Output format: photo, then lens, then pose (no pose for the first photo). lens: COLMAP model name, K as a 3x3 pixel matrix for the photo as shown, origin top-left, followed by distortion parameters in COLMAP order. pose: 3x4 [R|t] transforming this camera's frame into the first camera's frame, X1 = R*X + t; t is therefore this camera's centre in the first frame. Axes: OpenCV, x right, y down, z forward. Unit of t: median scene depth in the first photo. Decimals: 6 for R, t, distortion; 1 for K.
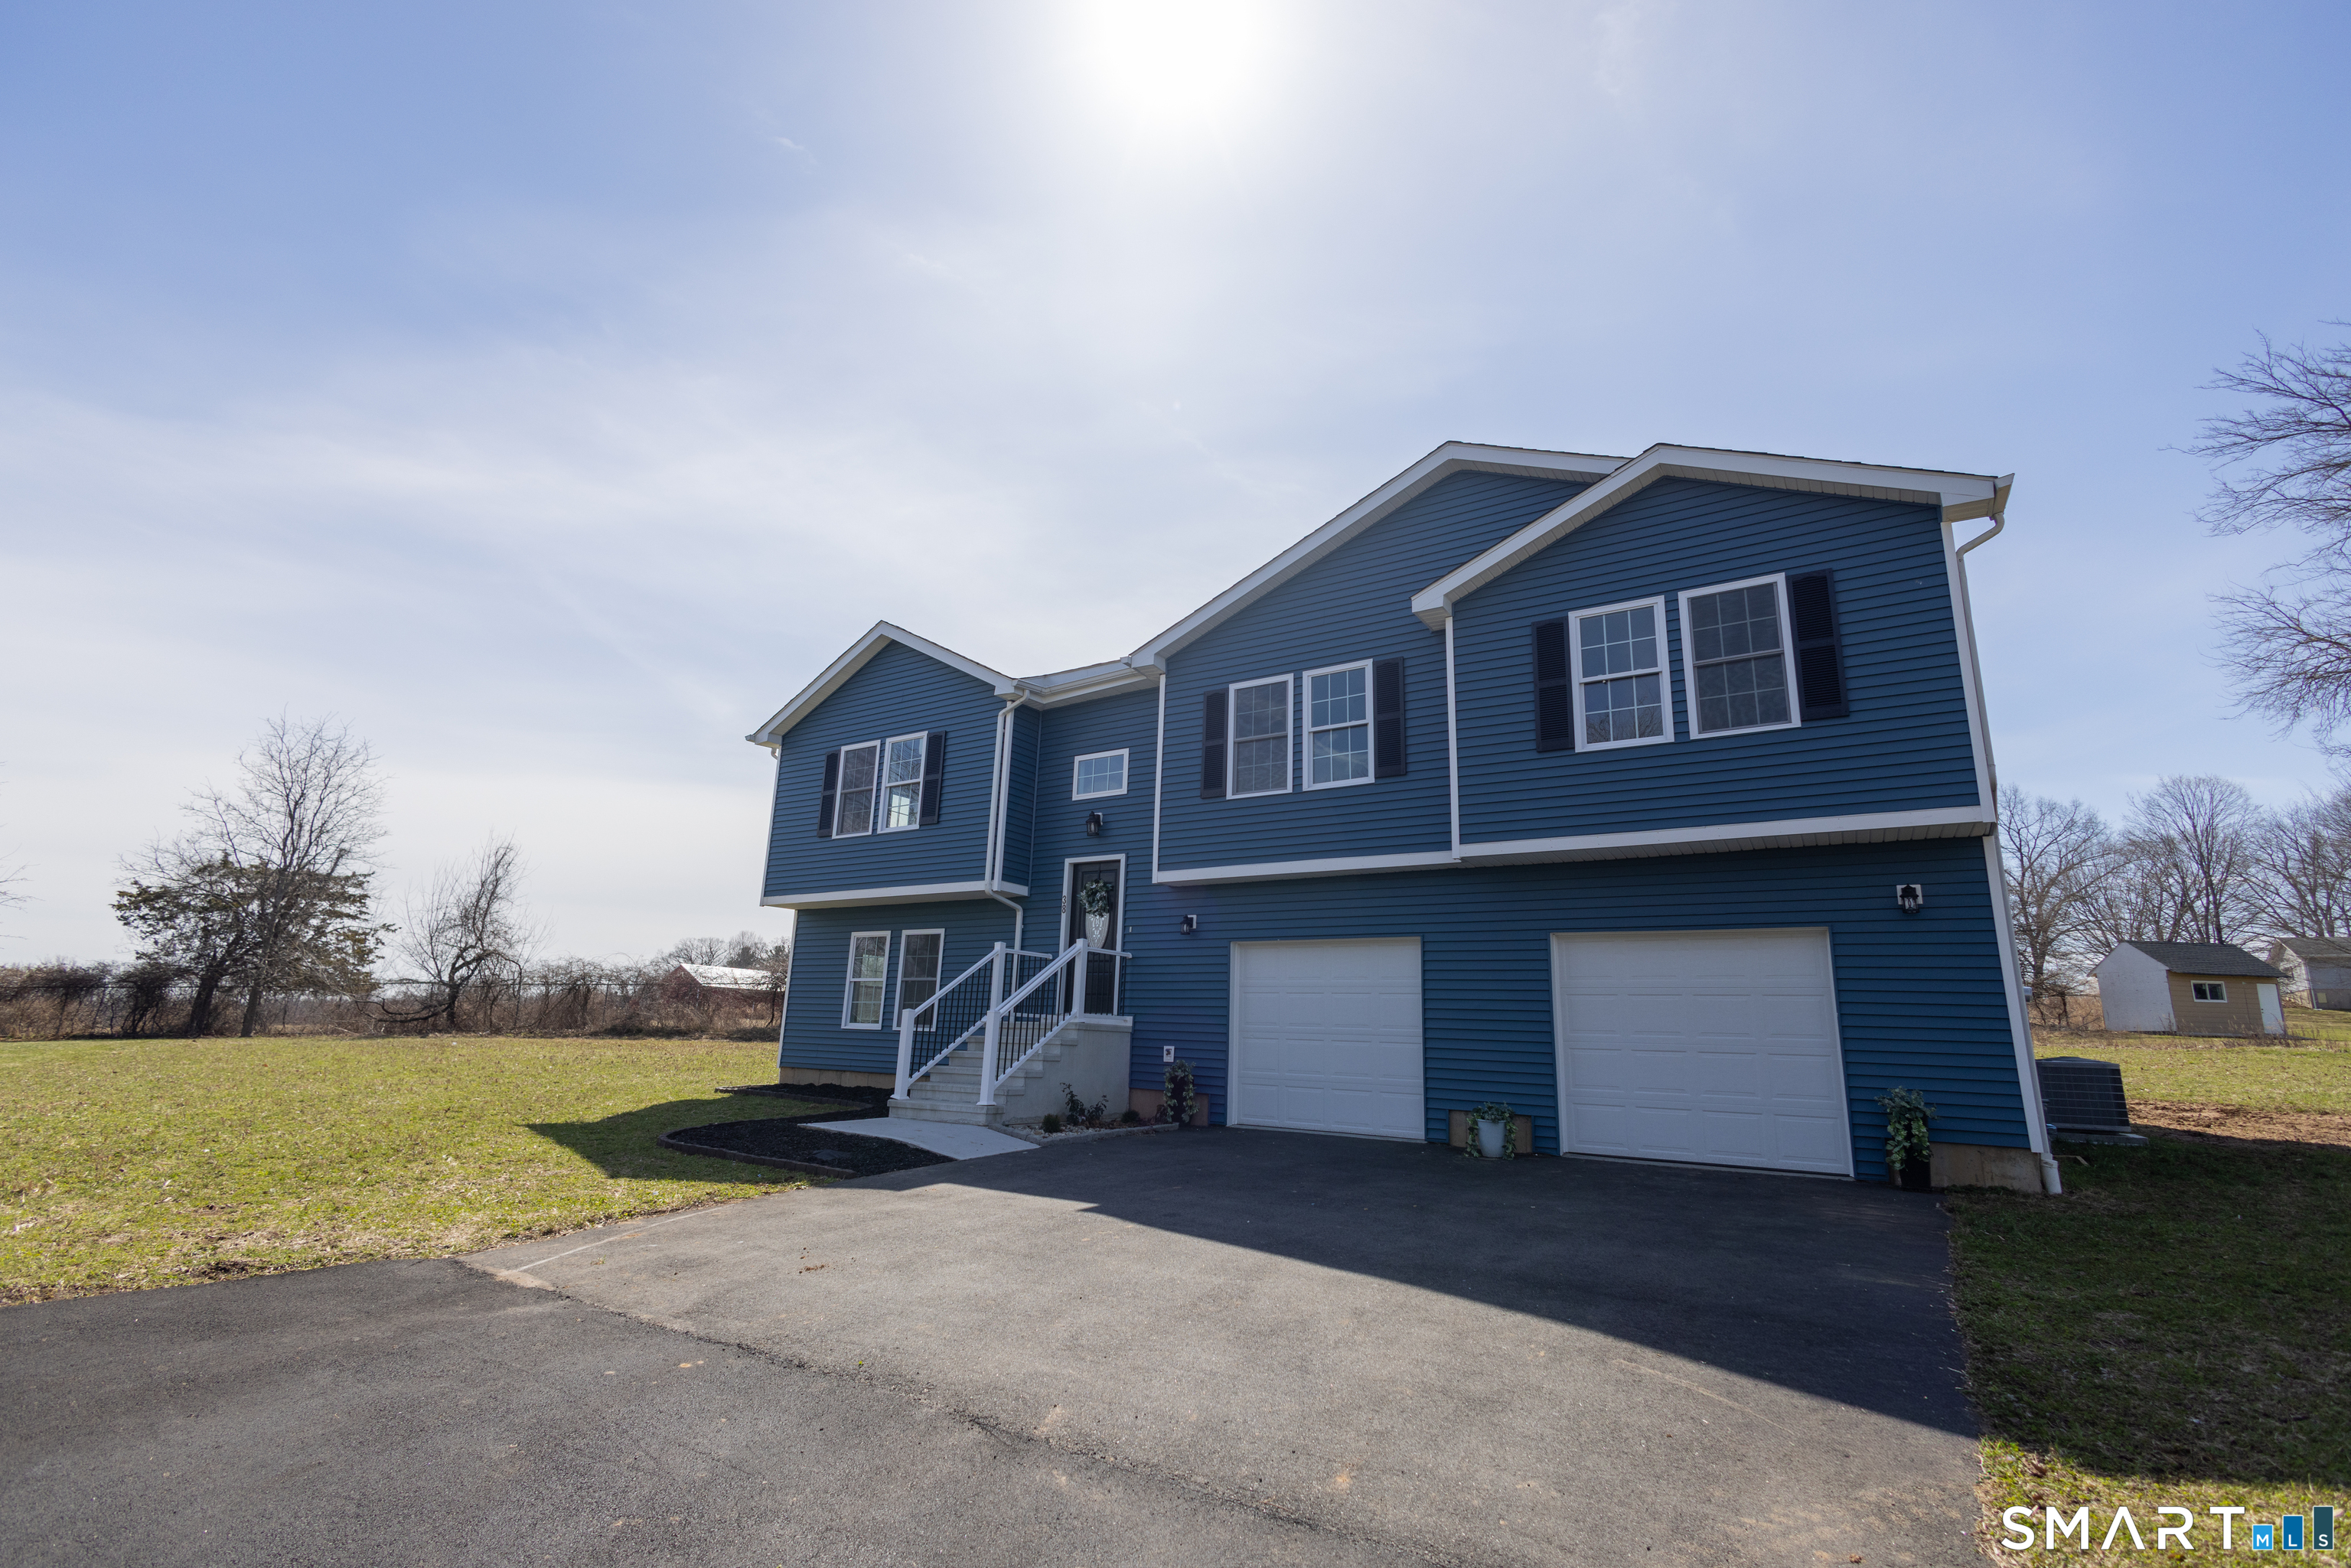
lens RADIAL K [[1045.2, 0, 1171.8], [0, 1045.2, 775.3], [0, 0, 1]] dist [0.014338, 0.000364]
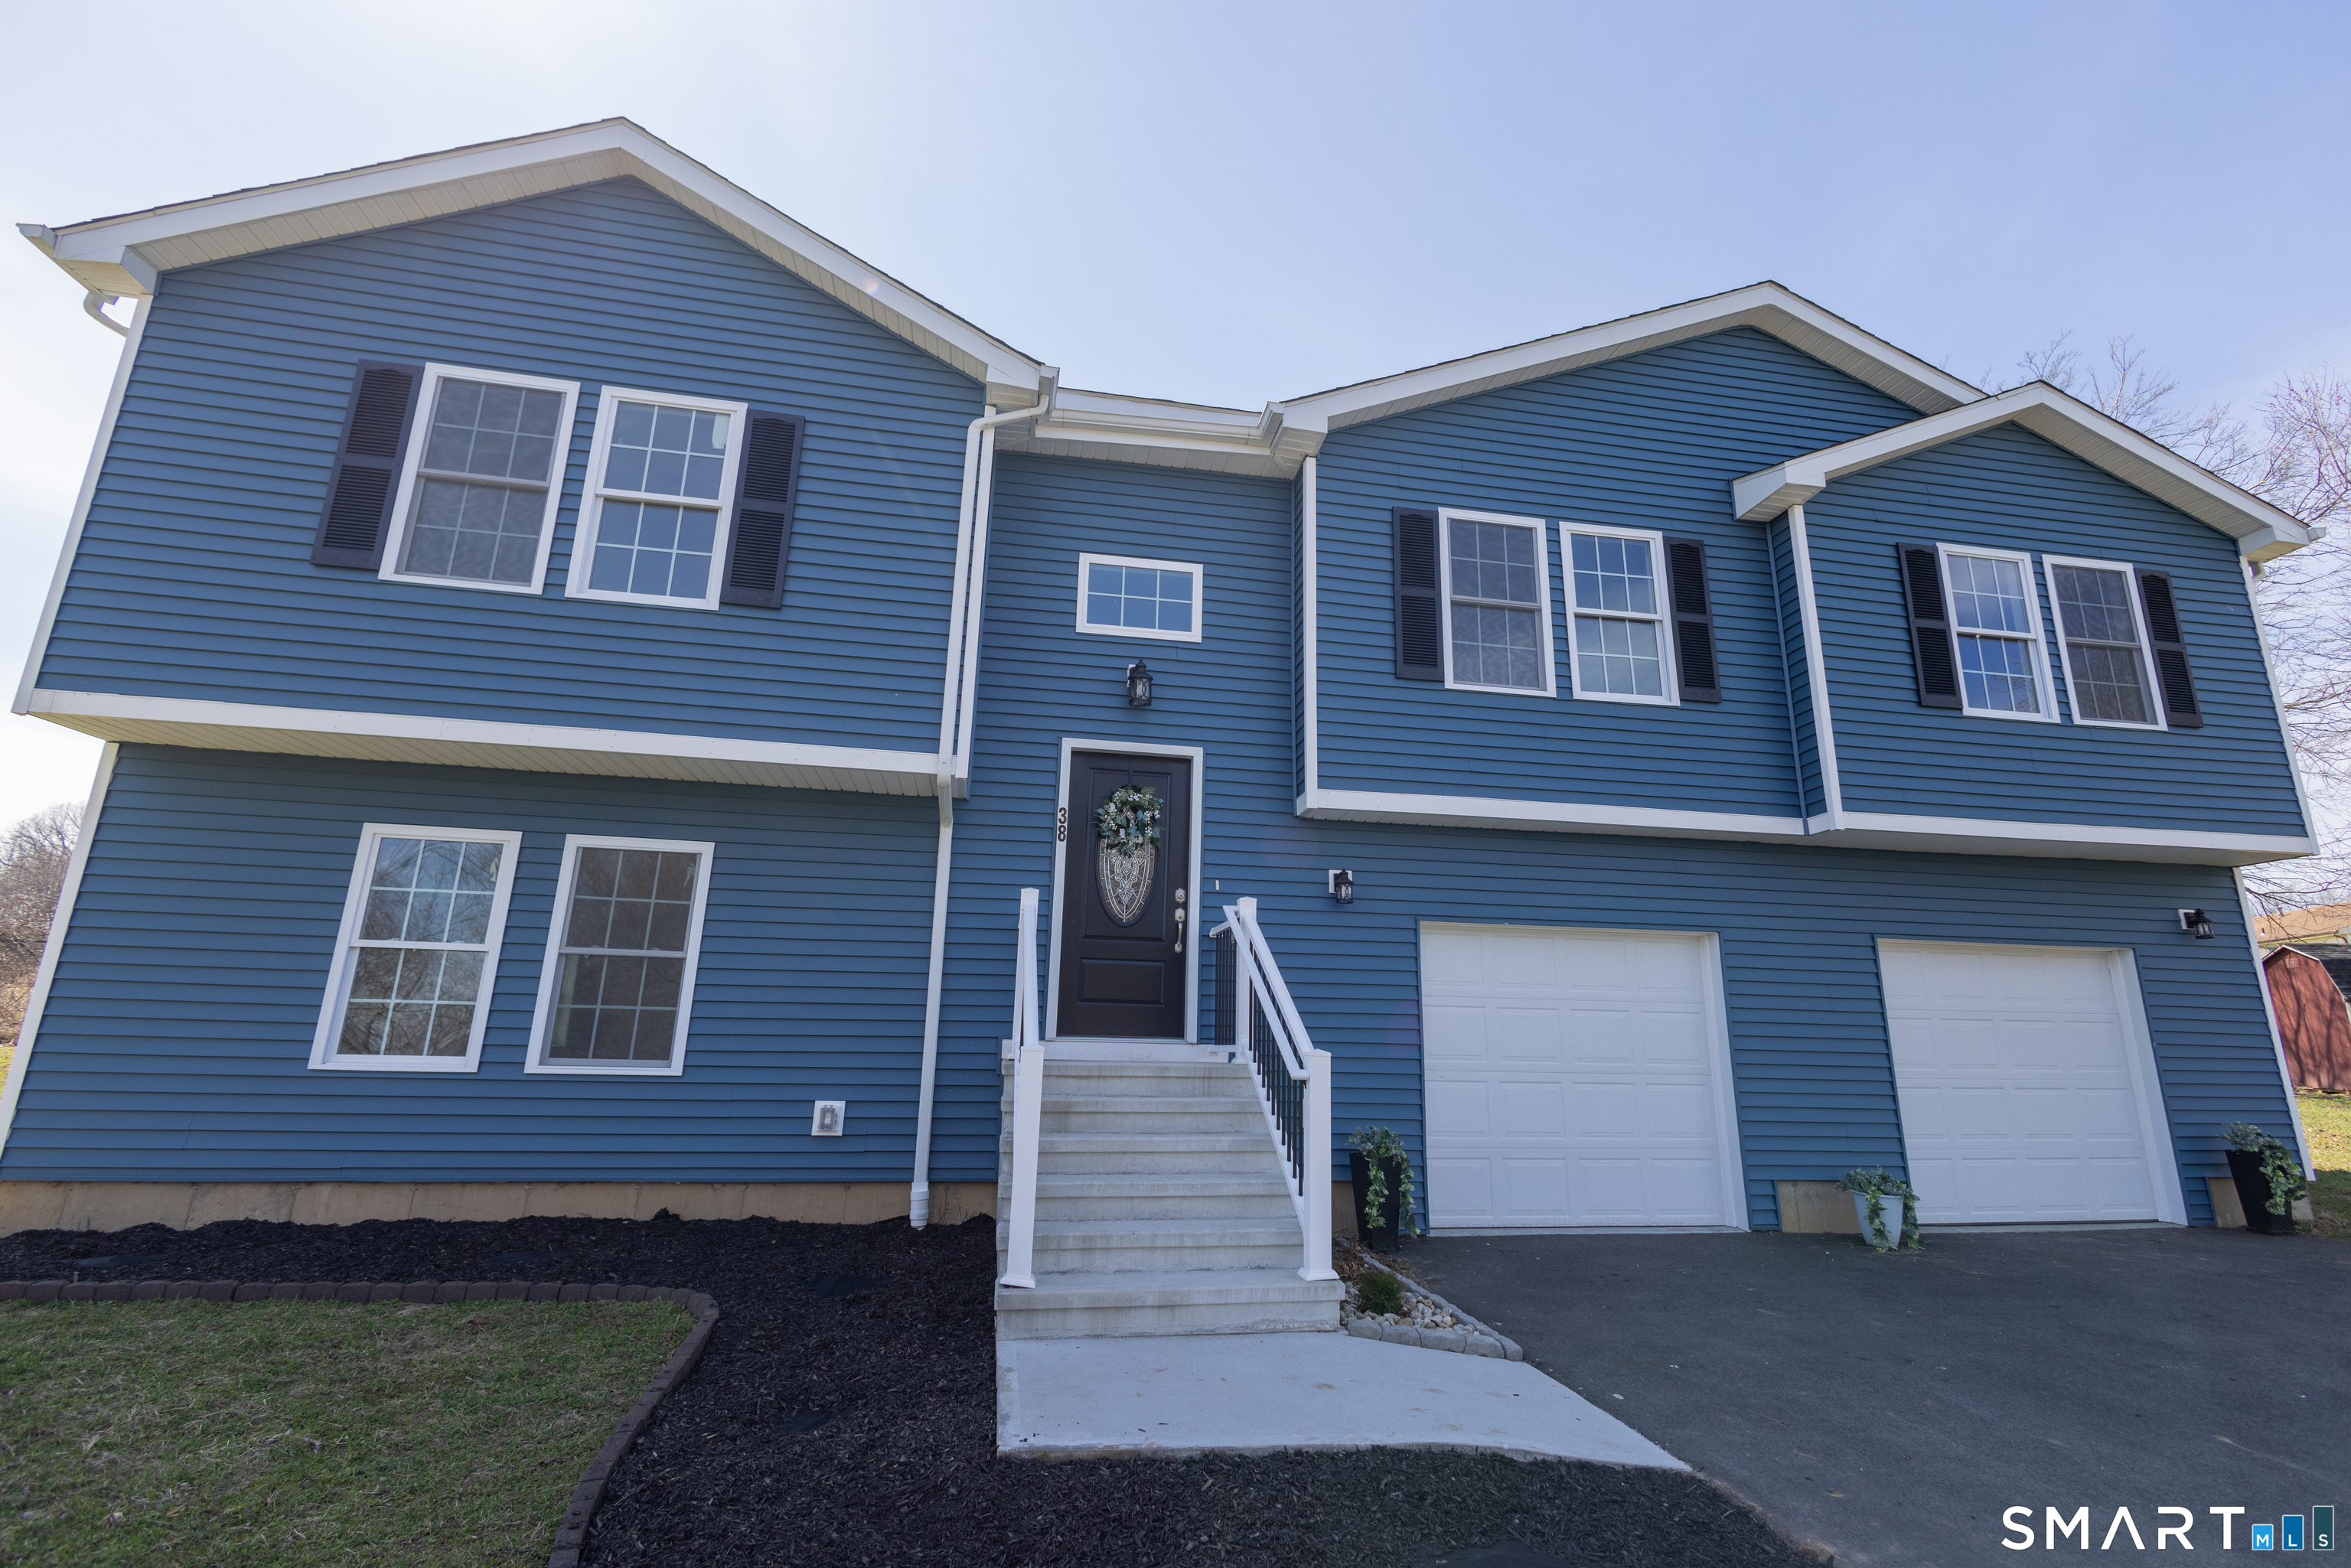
lens RADIAL K [[1041.4, 0, 1175.5], [0, 1041.4, 784.0], [0, 0, 1]] dist [0.010293, 0.000139]
pose [[0.724714, 0.156312, 0.671086, -0.399045], [-0.164466, 0.985020, -0.051825, 0.118215], [-0.669135, -0.072813, 0.739566, 0.567973]]
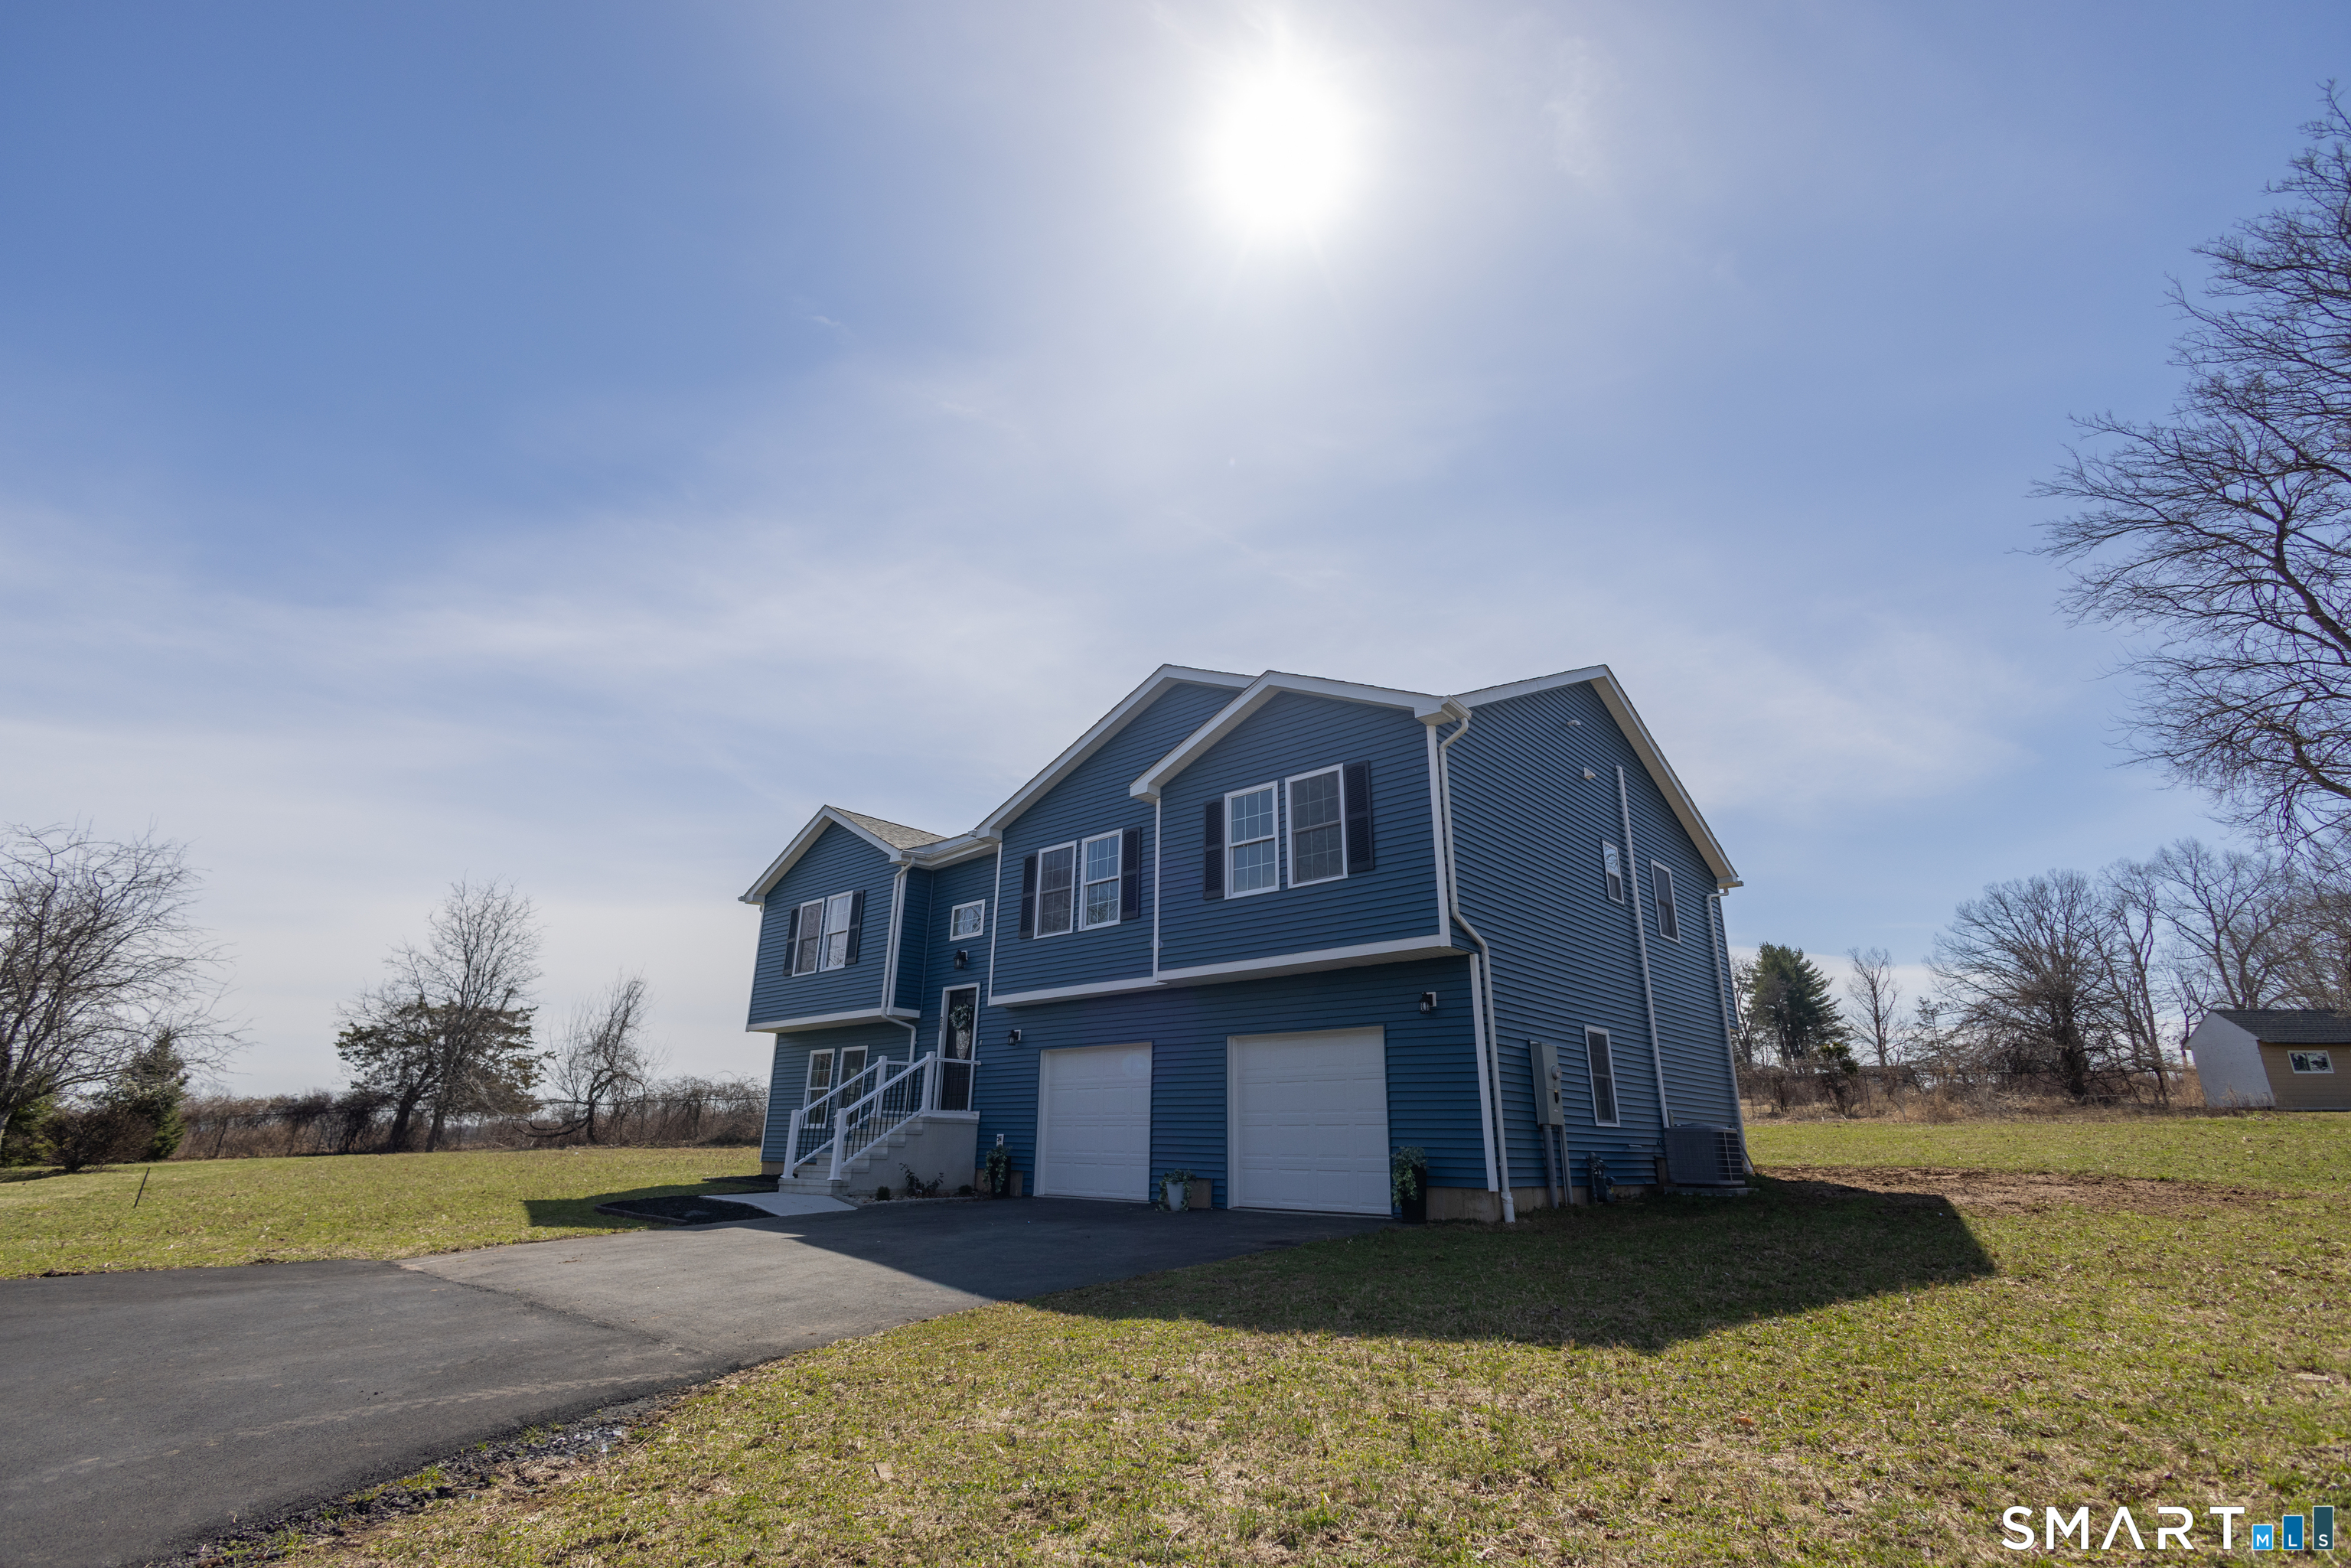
lens RADIAL K [[1041.4, 0, 1175.5], [0, 1041.4, 784.0], [0, 0, 1]] dist [0.010293, 0.000139]
pose [[0.989729, -0.065245, -0.127196, 0.352742], [0.053987, 0.994475, -0.090029, -0.037039], [0.132367, 0.082237, 0.987783, -0.240249]]
